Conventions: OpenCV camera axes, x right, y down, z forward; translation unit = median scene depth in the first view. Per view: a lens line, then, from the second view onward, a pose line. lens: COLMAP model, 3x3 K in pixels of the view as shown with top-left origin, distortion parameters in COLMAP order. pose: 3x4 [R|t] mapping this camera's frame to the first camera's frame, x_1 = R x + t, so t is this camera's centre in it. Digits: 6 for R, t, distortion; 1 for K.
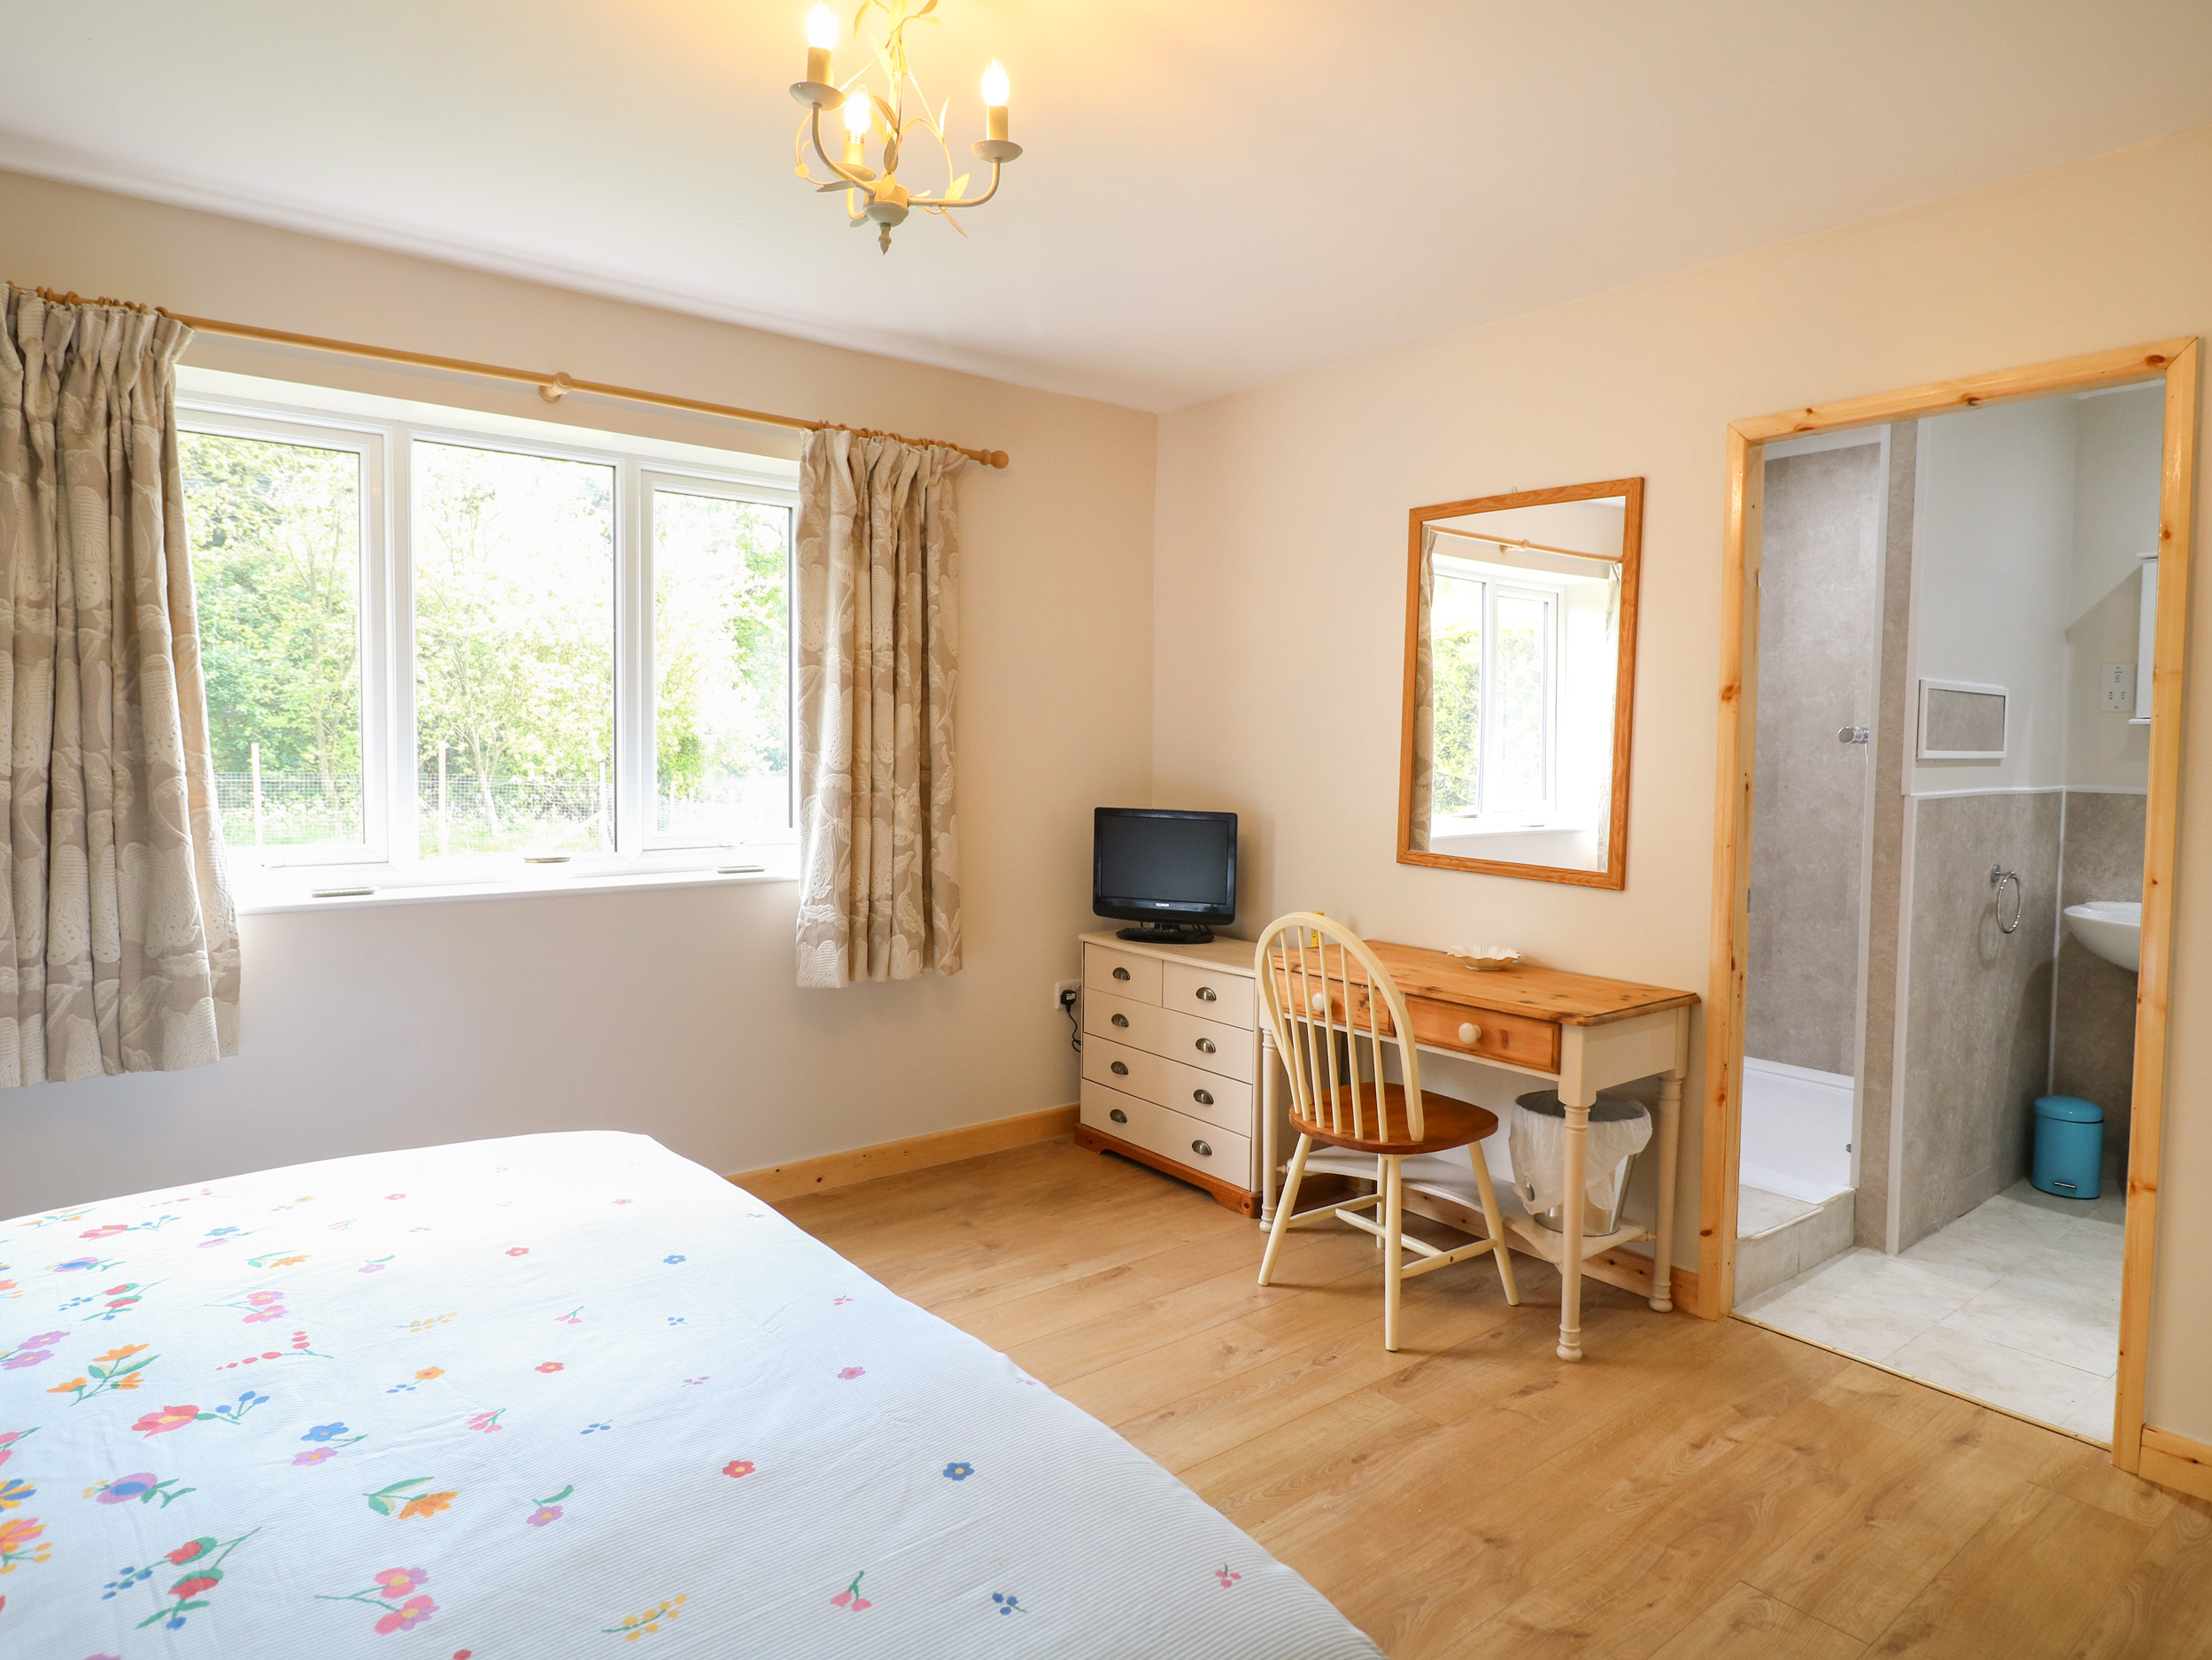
lens RADIAL K [[1306.4, 0, 1106.0], [0, 1306.4, 830.0], [0, 0, 1]] dist [0.001601, -0.000193]
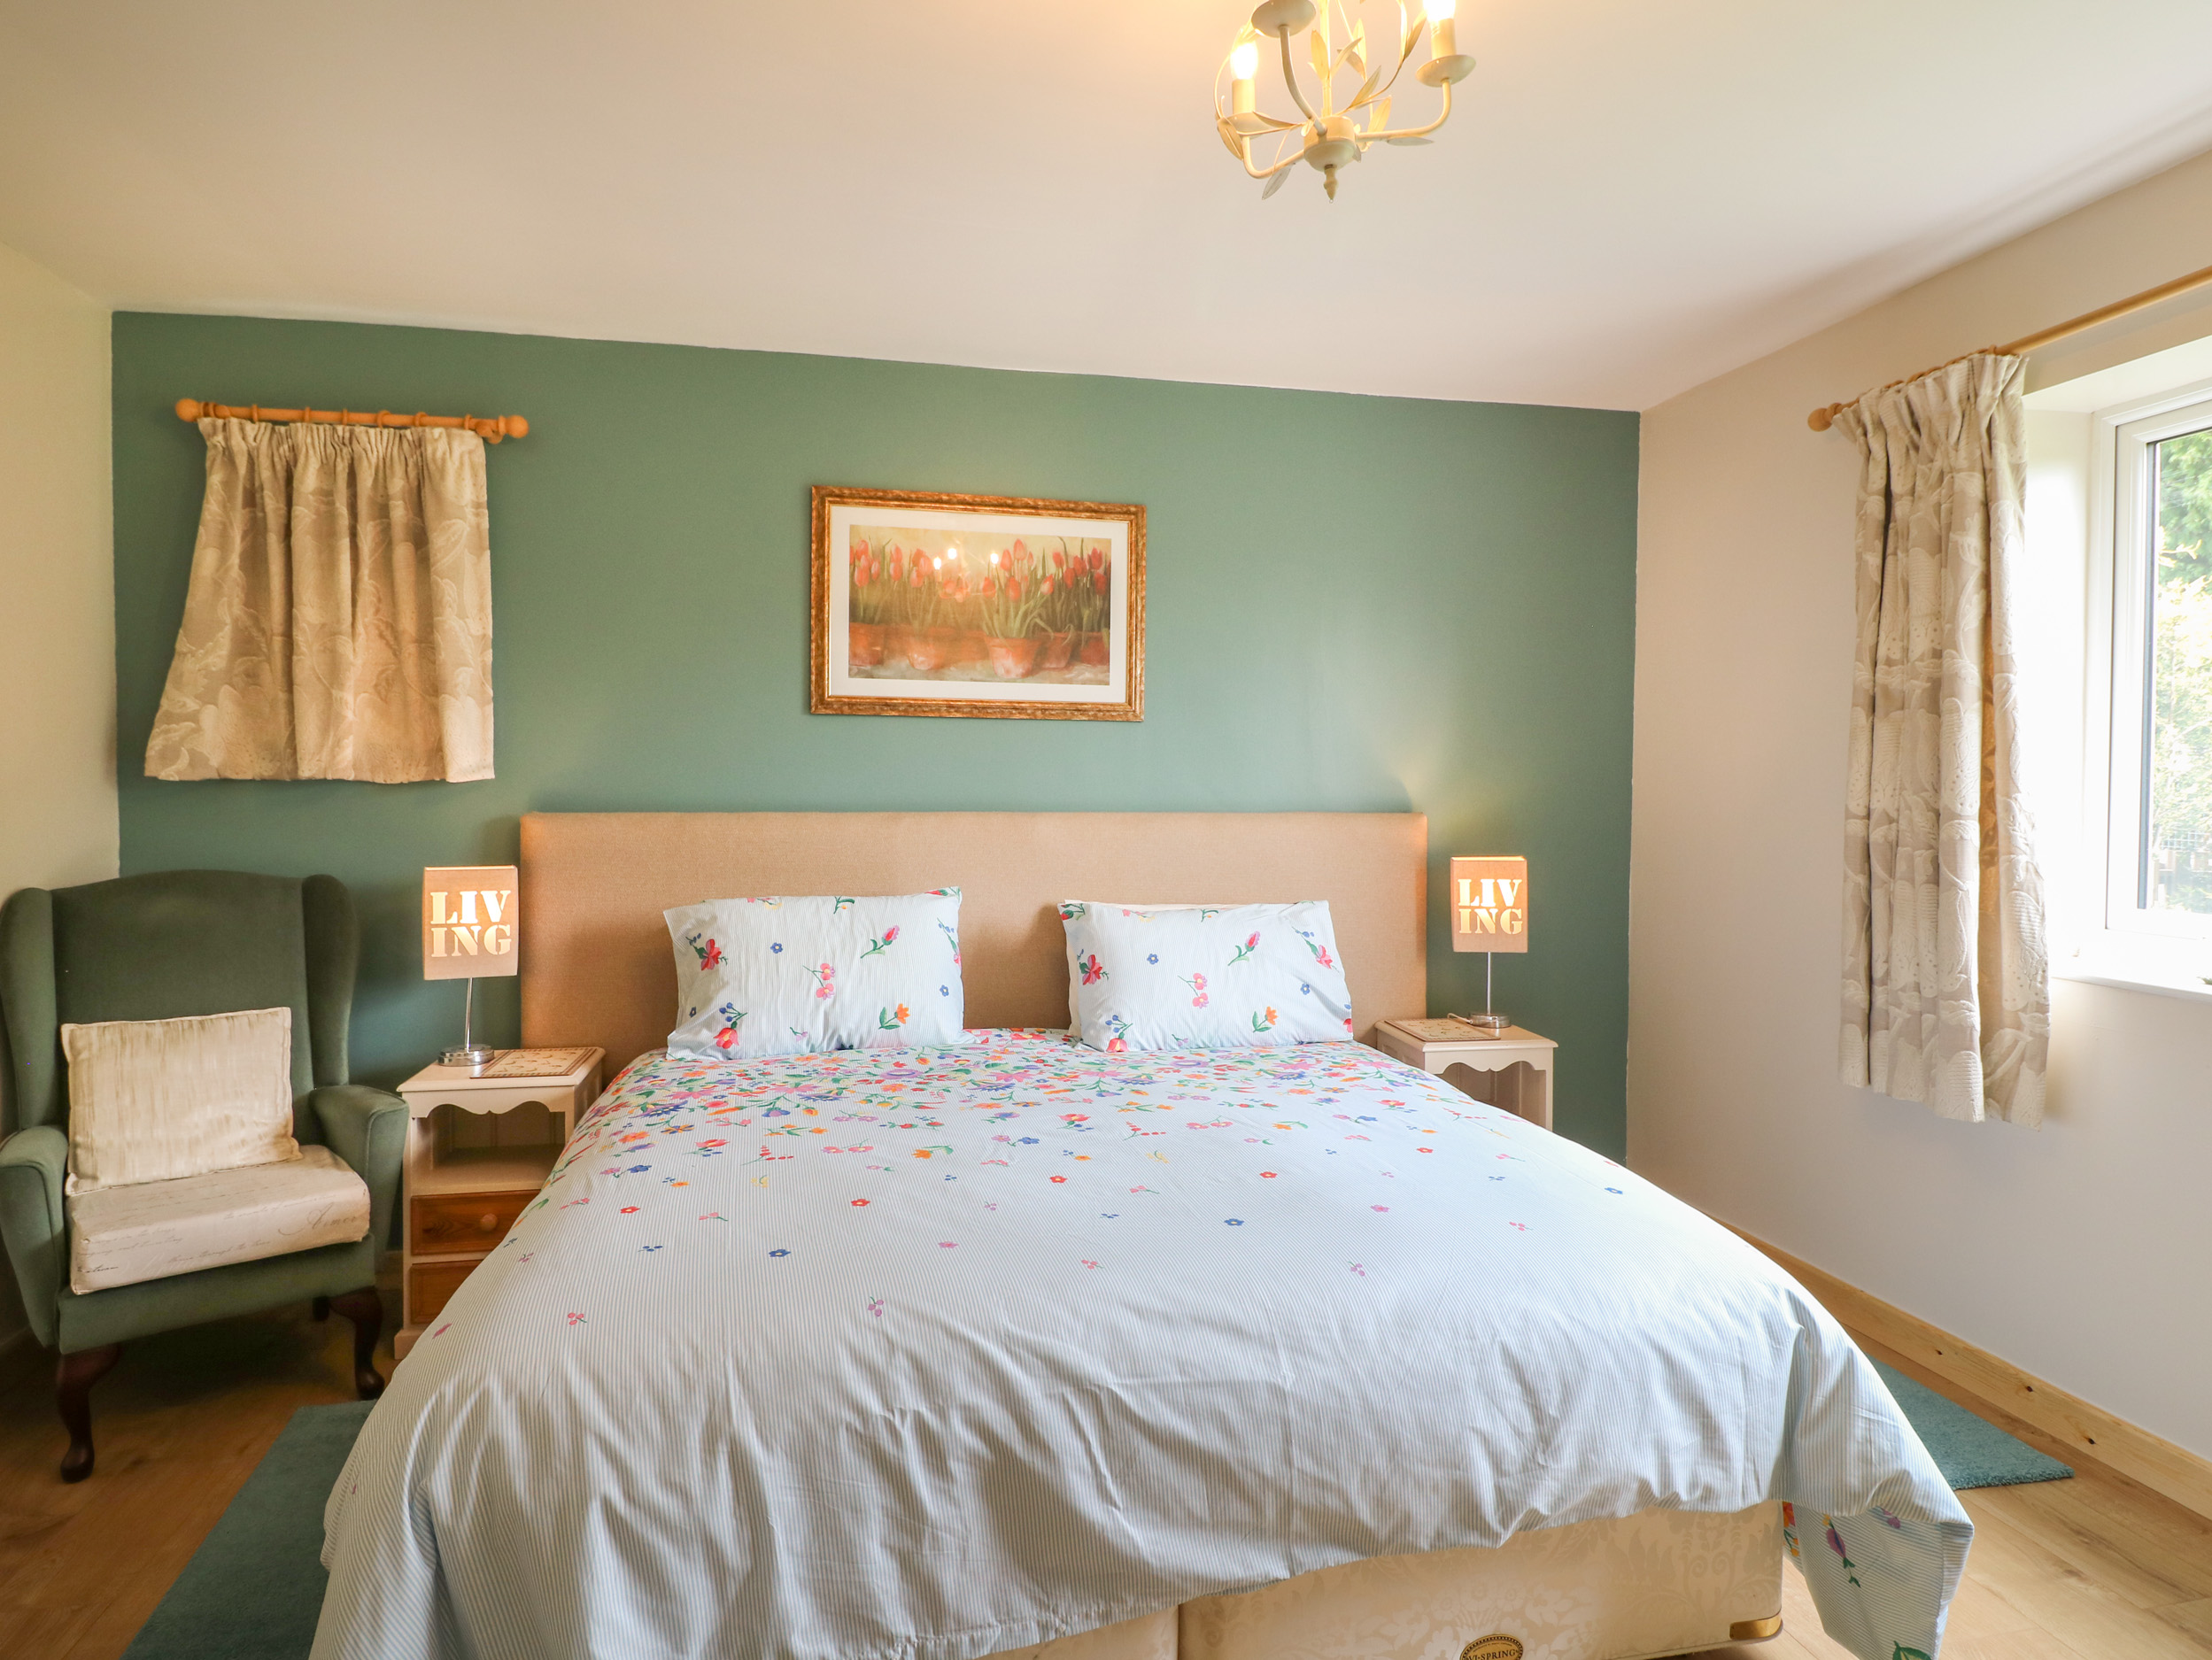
lens RADIAL K [[1306.4, 0, 1106.0], [0, 1306.4, 830.0], [0, 0, 1]] dist [0.001601, -0.000193]
pose [[-0.454128, 0.018454, -0.890745, 0.656560], [-0.075408, 0.995402, 0.059067, -0.061926], [0.887739, 0.093993, -0.450649, 1.253894]]
